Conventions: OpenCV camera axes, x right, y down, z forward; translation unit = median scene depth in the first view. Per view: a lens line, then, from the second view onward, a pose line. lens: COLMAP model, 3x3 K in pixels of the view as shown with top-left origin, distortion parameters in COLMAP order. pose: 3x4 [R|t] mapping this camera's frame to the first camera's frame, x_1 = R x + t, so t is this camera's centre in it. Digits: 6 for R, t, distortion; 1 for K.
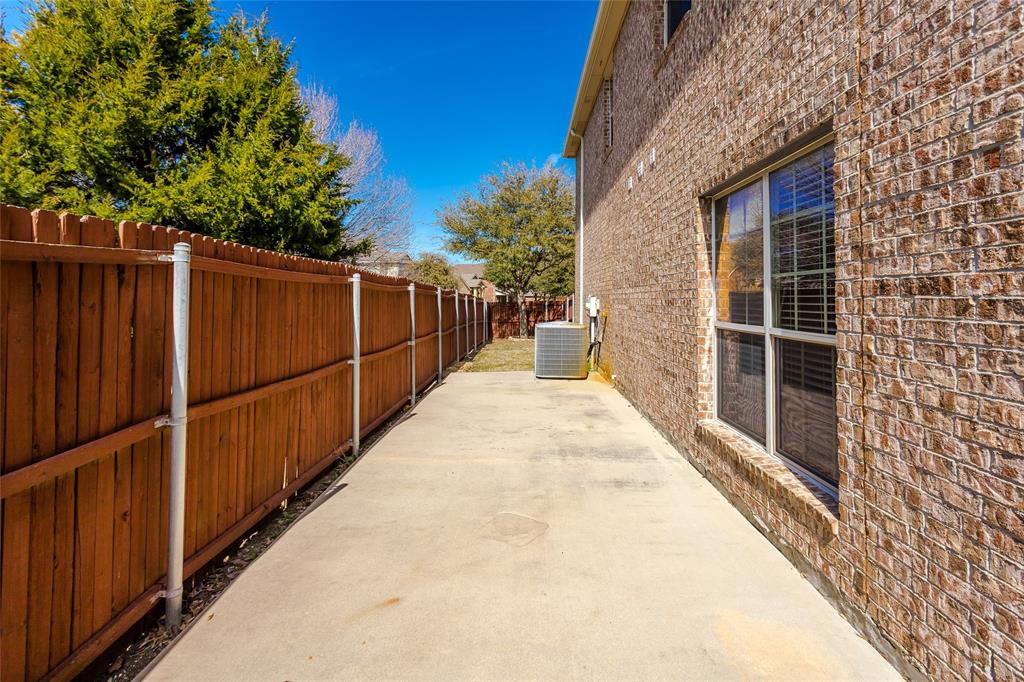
lens RADIAL K [[484.0, 0, 481.3], [0, 484.0, 287.1], [0, 0, 1]] dist [-0.000645, 0.000477]
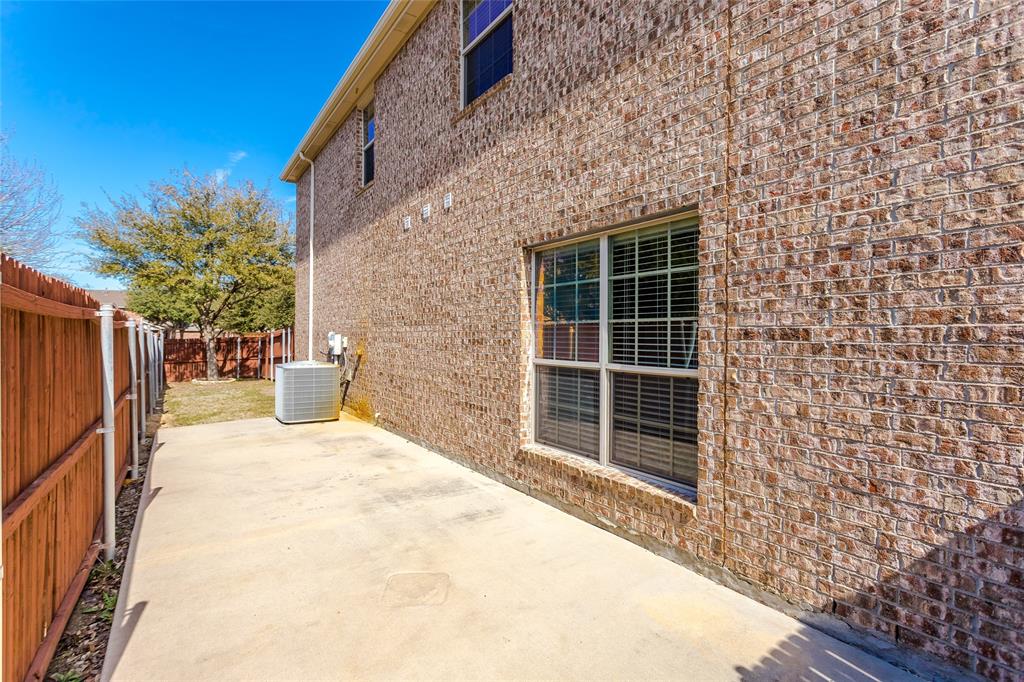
lens RADIAL K [[484.0, 0, 493.6], [0, 484.0, 340.7], [0, 0, 1]] dist [-0.000645, 0.000477]
pose [[0.813841, -0.008761, 0.581021, -0.493223], [-0.012719, 0.999378, 0.032884, -0.014404], [-0.580948, -0.034152, 0.813224, 0.243047]]
